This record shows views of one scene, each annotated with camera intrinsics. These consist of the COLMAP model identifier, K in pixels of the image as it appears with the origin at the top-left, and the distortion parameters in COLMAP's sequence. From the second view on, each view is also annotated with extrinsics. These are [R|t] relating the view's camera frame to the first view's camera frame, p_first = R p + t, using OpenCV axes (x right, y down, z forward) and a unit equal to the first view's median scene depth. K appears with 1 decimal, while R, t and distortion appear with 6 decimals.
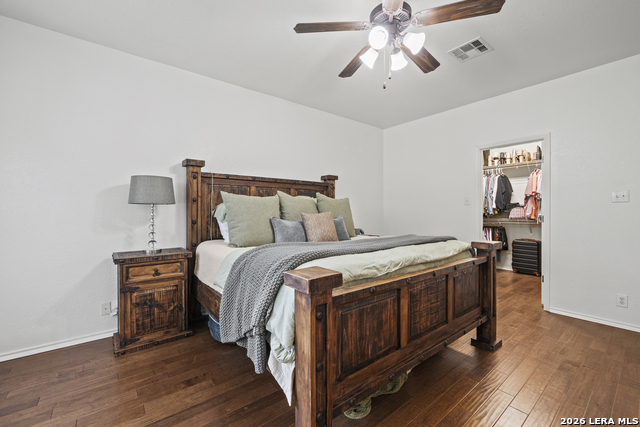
lens RADIAL K [[255.1, 0, 338.8], [0, 255.1, 211.8], [0, 0, 1]] dist [-0.004918, 0.000251]
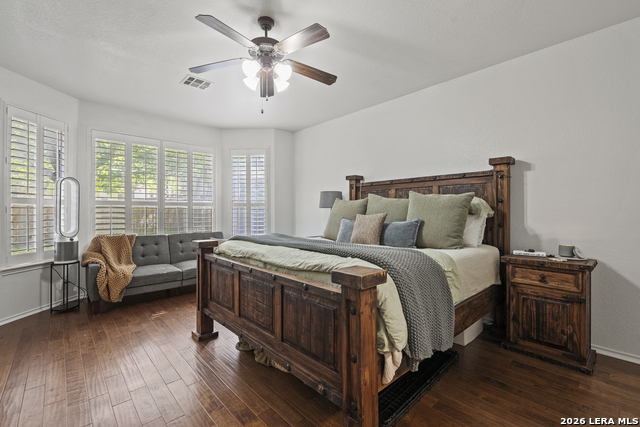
lens RADIAL K [[283.0, 0, 324.4], [0, 283.0, 212.3], [0, 0, 1]] dist [-0.004371, 0.000250]
pose [[0.058204, 0.002575, -0.998301, 1.597269], [0.003659, 0.999989, 0.002793, -0.012198], [0.998298, -0.003815, 0.058194, 1.226300]]
